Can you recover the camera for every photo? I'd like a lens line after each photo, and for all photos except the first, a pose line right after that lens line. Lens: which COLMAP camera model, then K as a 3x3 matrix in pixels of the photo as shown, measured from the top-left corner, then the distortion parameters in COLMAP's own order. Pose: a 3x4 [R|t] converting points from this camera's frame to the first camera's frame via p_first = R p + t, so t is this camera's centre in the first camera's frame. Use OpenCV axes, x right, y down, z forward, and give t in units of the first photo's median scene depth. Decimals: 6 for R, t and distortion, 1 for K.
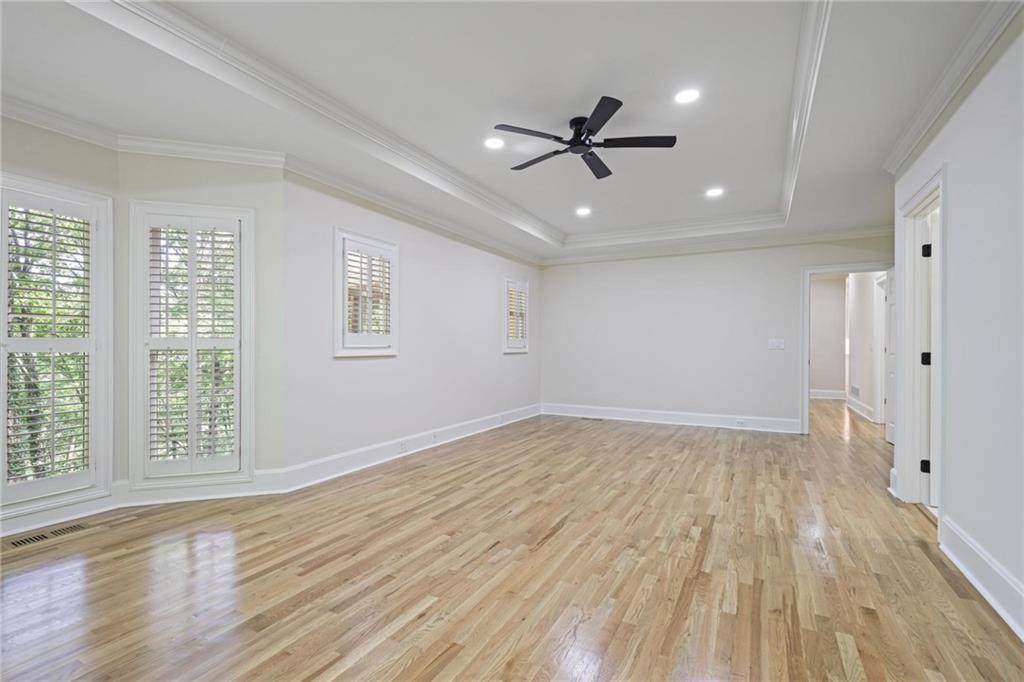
lens RADIAL K [[462.4, 0, 513.5], [0, 462.4, 343.0], [0, 0, 1]] dist [-0.000727, 0.000214]
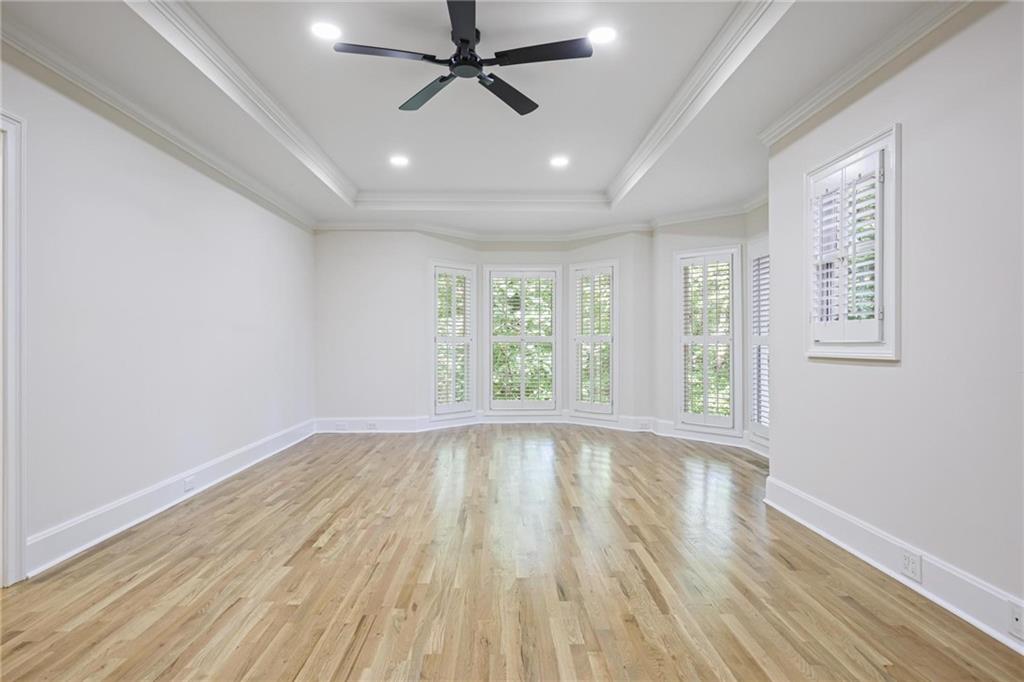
lens RADIAL K [[565.4, 0, 512.0], [0, 565.4, 341.0], [0, 0, 1]] dist [0.001584, -0.000241]
pose [[-0.873200, -0.001841, -0.487359, 0.624753], [0.002918, 0.999955, -0.009006, 0.020099], [0.487354, -0.009286, -0.873155, 2.215031]]
